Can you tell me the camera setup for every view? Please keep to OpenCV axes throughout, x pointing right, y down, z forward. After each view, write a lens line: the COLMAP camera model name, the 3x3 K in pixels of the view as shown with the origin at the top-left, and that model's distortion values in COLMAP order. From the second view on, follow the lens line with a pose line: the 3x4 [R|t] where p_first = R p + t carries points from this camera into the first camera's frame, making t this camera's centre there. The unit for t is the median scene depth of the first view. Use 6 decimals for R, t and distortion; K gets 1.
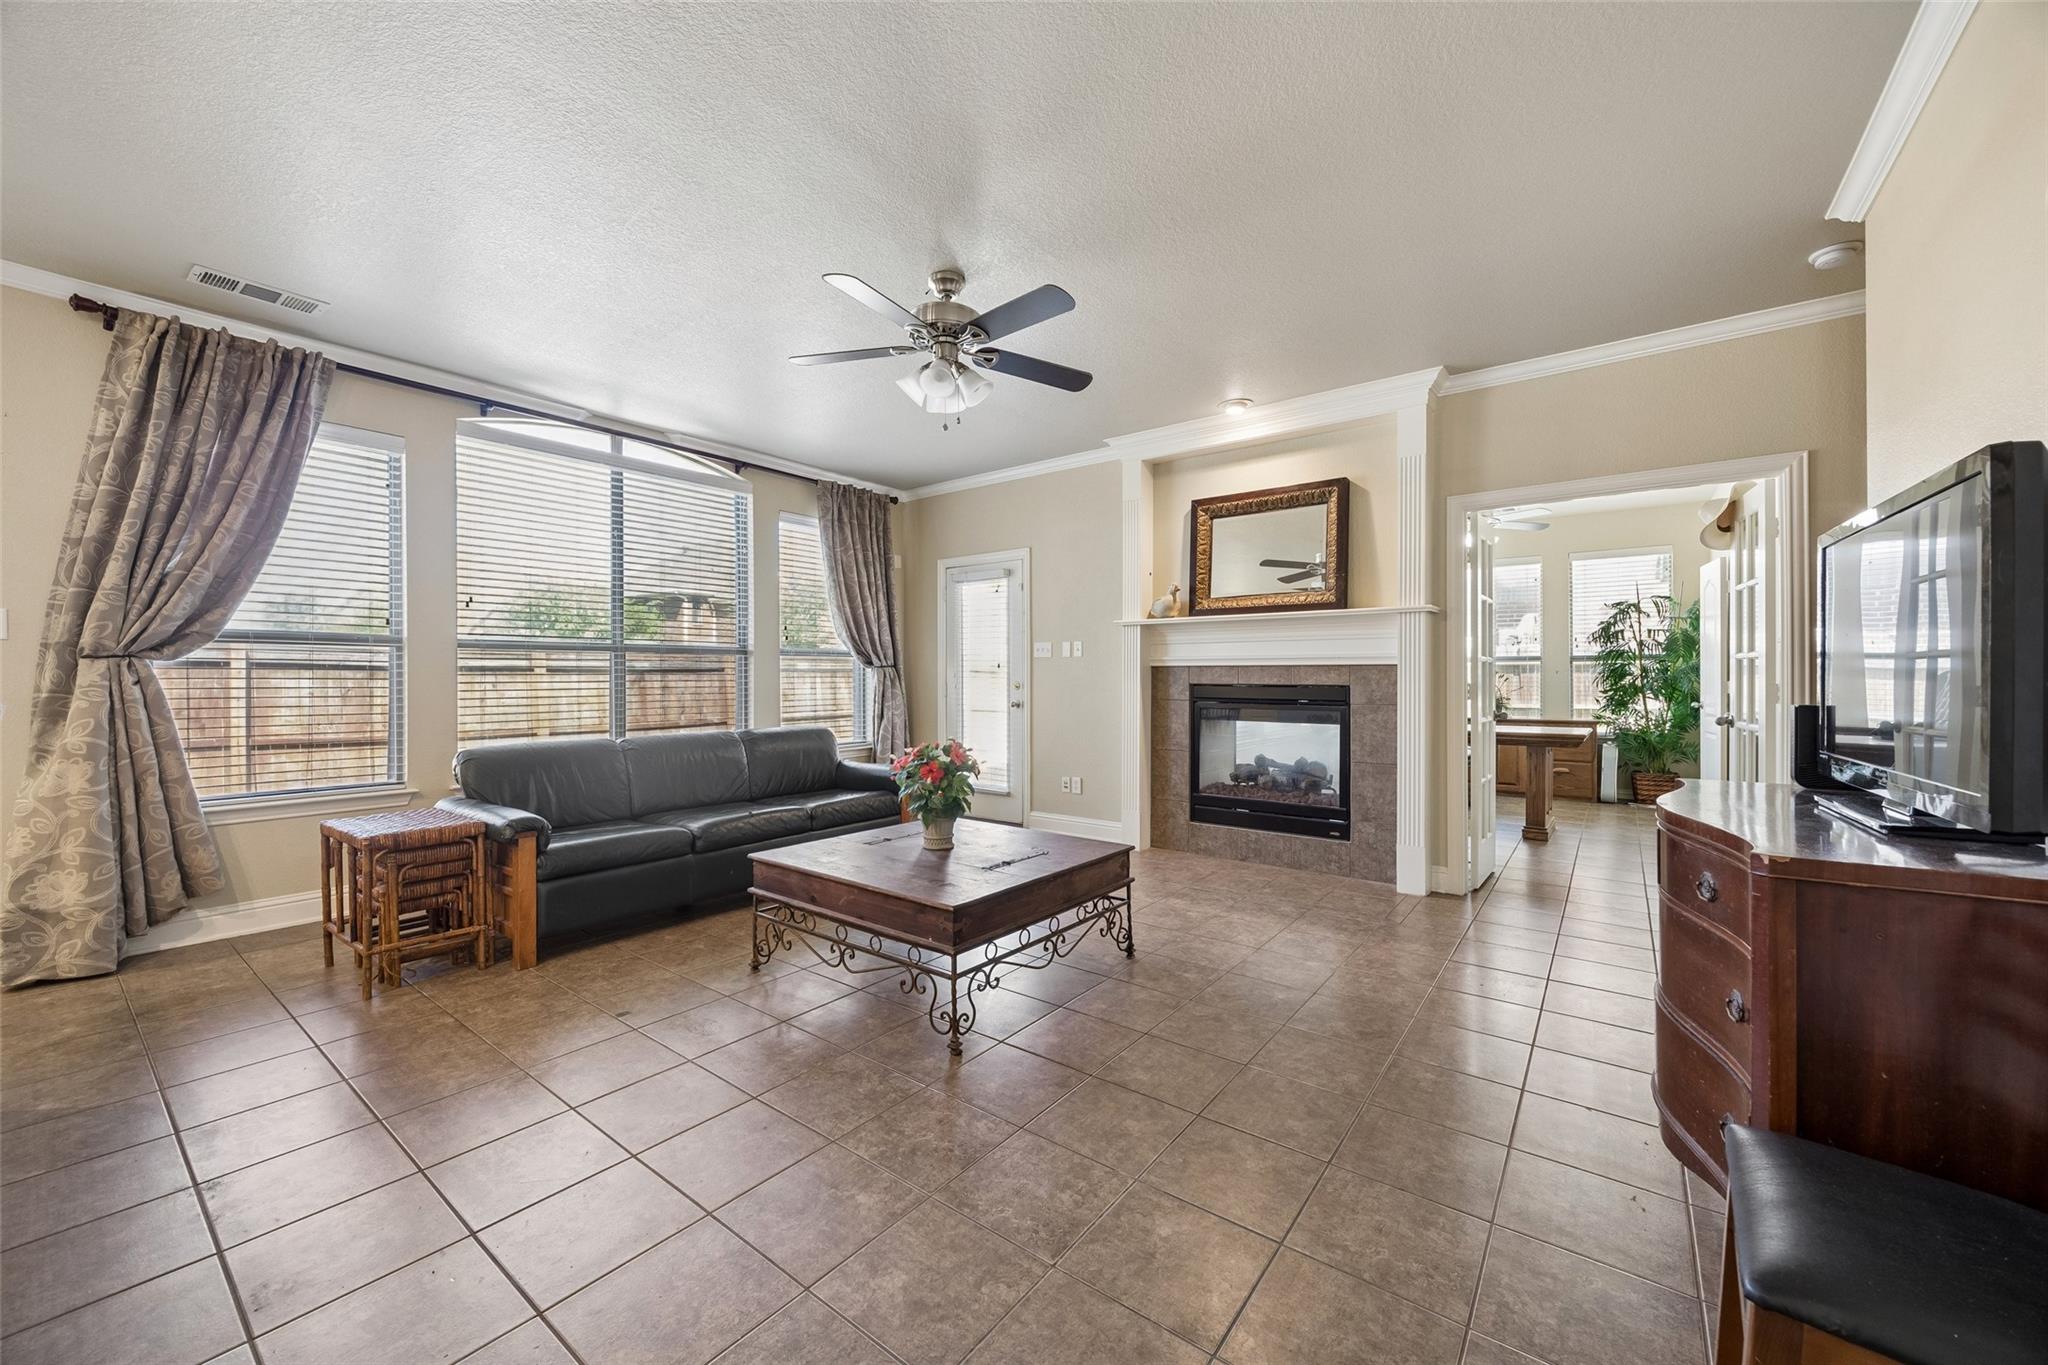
lens RADIAL K [[773.4, 0, 1026.8], [0, 773.4, 677.8], [0, 0, 1]] dist [-0.001988, -0.000324]
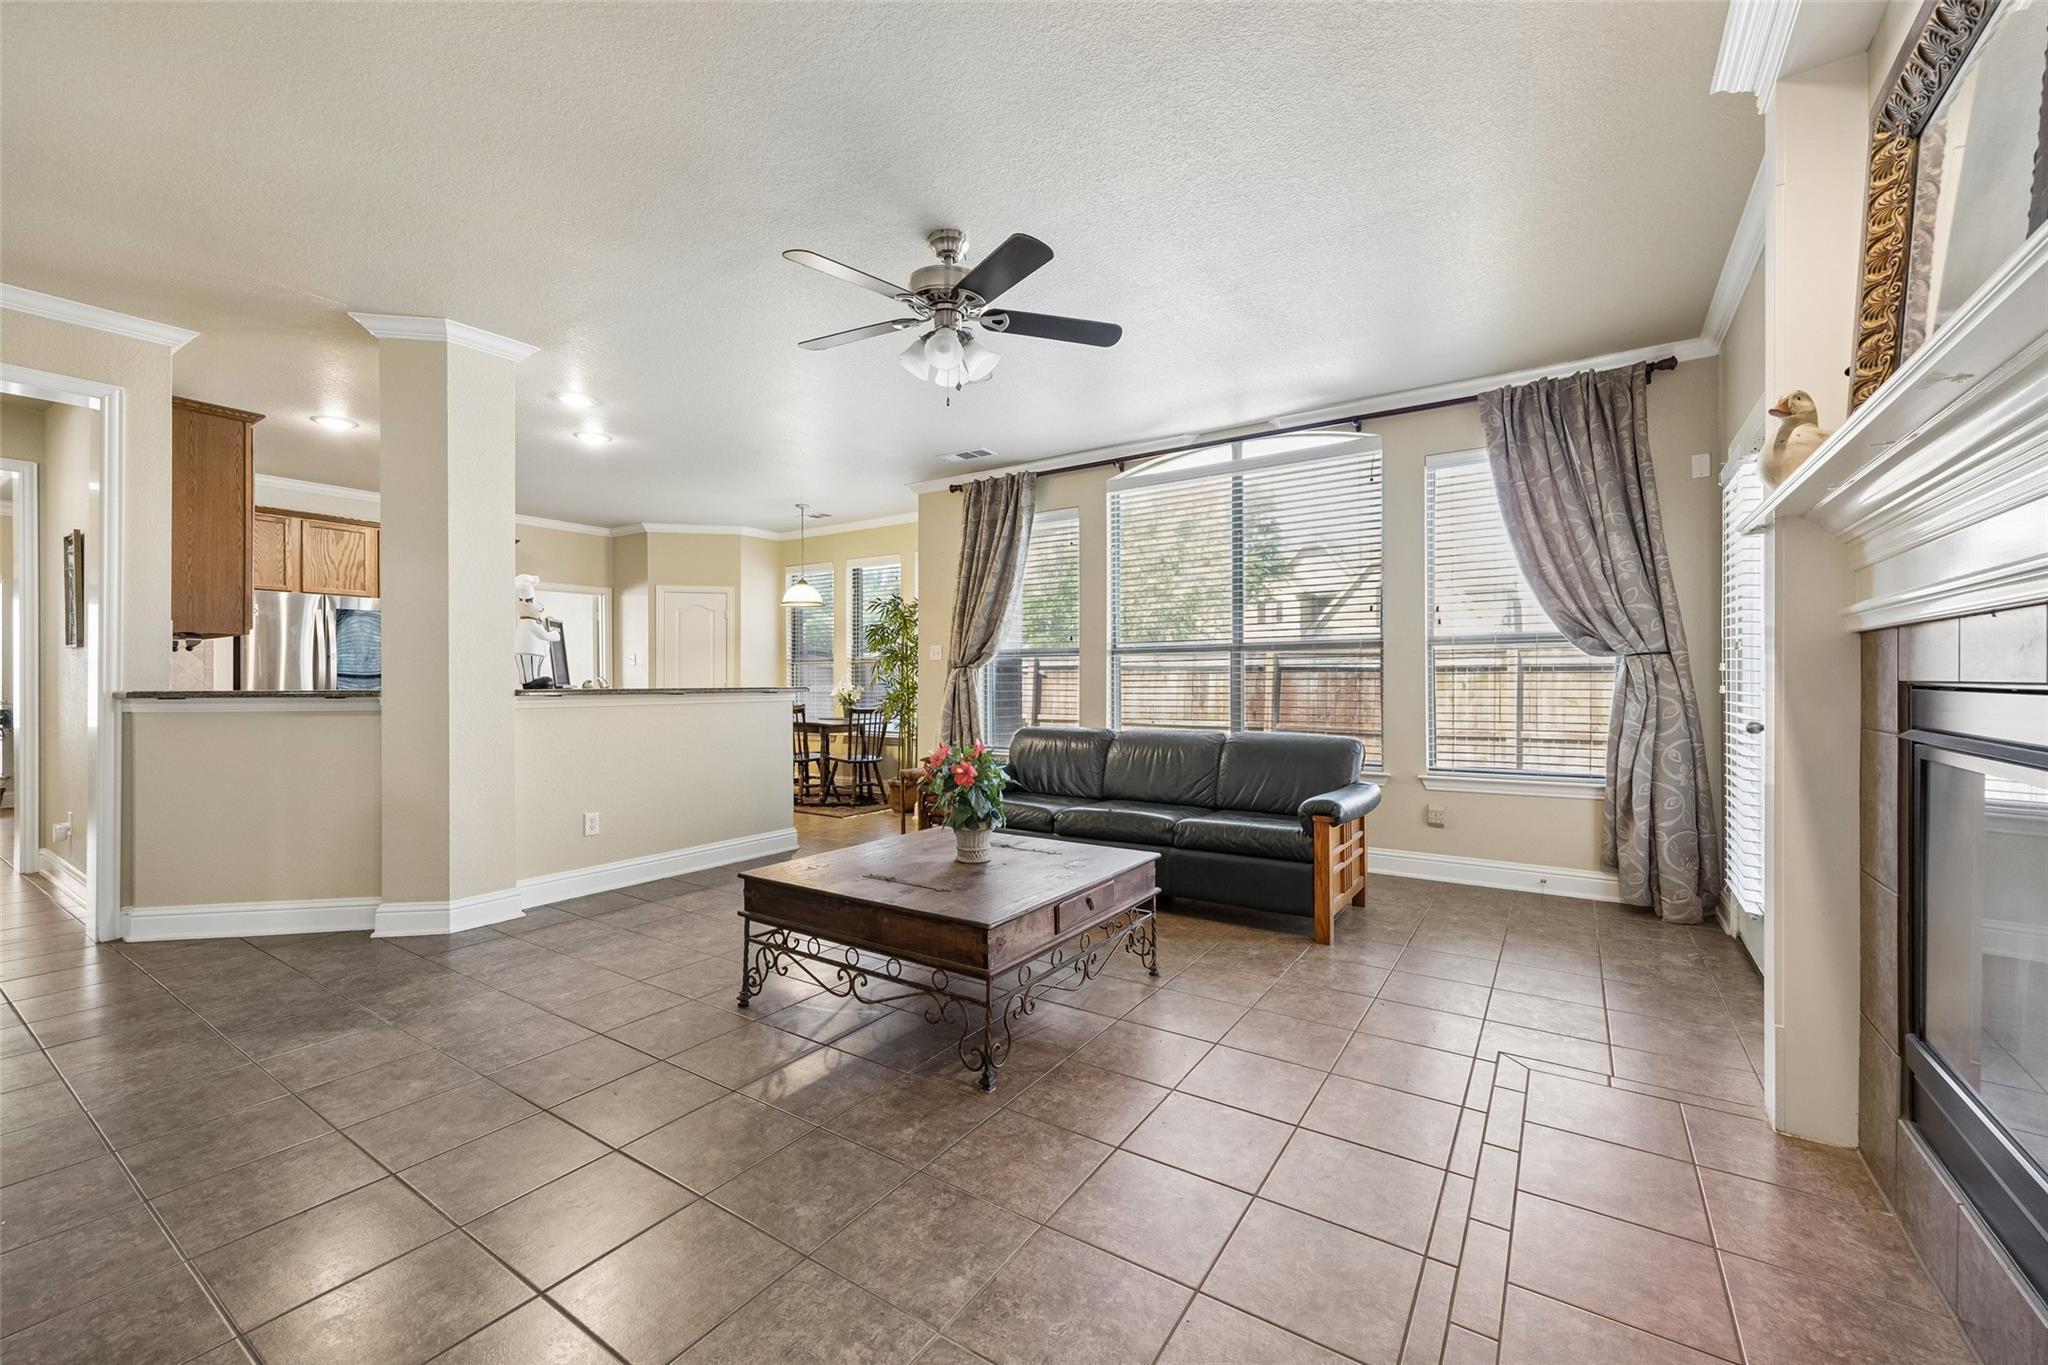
lens RADIAL K [[815.2, 0, 1029.7], [0, 815.2, 688.1], [0, 0, 1]] dist [-0.004256, -0.000134]
pose [[0.065307, 0.006221, -0.997846, 0.542273], [0.002582, 0.999976, 0.006404, 0.008861], [0.997862, -0.002994, 0.065289, 0.650501]]
